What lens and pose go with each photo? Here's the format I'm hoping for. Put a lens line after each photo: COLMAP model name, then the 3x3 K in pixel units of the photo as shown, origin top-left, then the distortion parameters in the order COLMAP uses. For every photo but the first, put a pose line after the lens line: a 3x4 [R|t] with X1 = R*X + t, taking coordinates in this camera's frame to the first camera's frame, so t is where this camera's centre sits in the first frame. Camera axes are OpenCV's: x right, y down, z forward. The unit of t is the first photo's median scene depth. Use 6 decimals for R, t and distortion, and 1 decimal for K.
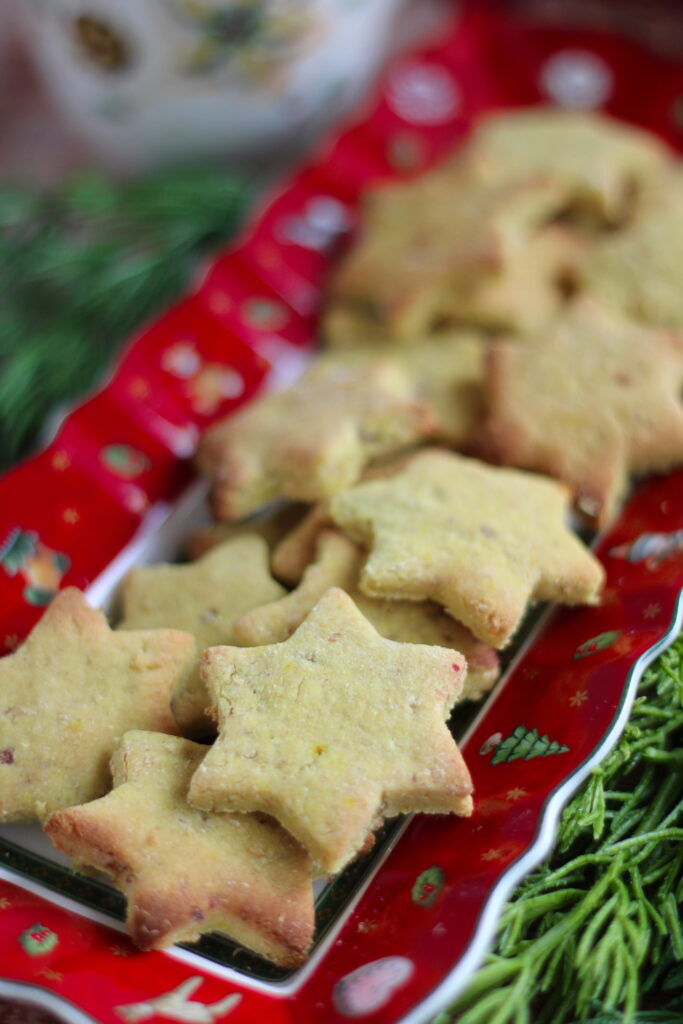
lens RADIAL K [[2677.6, 0, 341.5], [0, 2677.6, 512.0], [0, 0, 1]] dist [-0.118433, -0.695932]
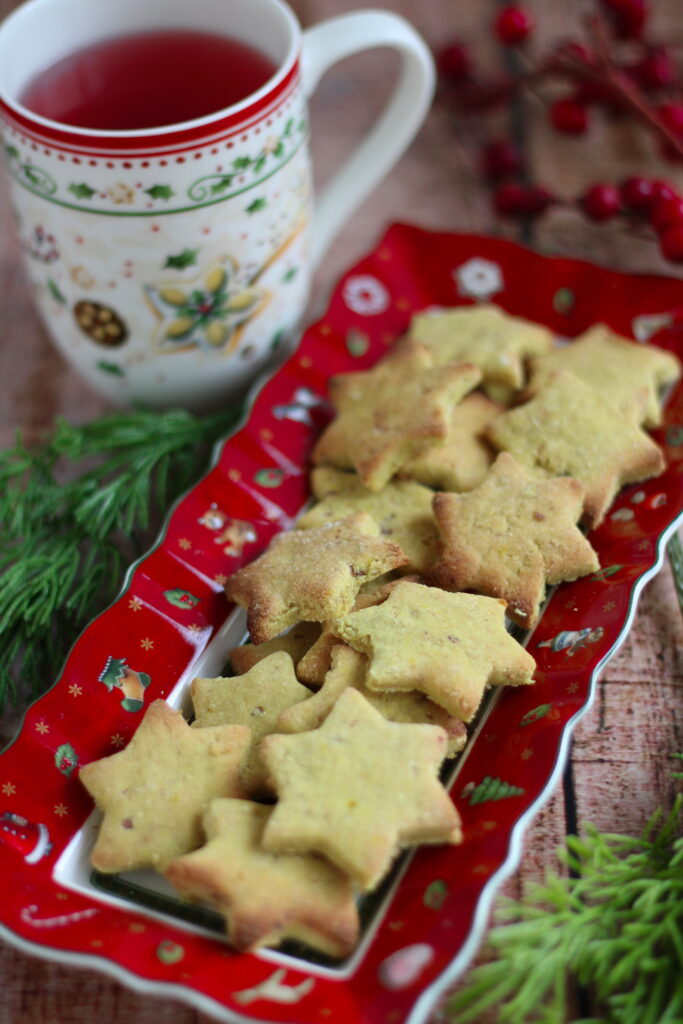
lens RADIAL K [[2656.4, 0, 341.5], [0, 2656.4, 512.0], [0, 0, 1]] dist [-0.113580, -0.419986]
pose [[0.996280, -0.066056, 0.055336, -0.079863], [0.066120, 0.997811, 0.000675, -0.066825], [-0.055260, 0.002987, 0.998468, -0.408147]]
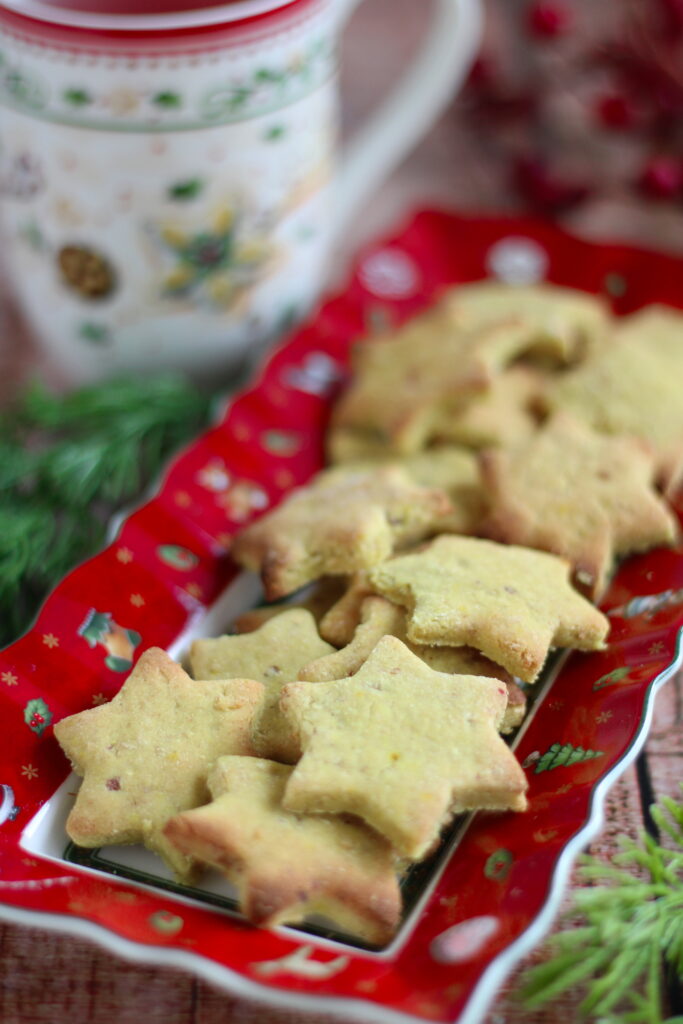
lens RADIAL K [[2677.6, 0, 341.5], [0, 2677.6, 512.0], [0, 0, 1]] dist [-0.118433, -0.695932]
pose [[0.994423, -0.023471, 0.102818, -0.143995], [0.038708, 0.988107, -0.148815, 0.151171], [-0.098102, 0.151965, 0.983505, -0.152006]]
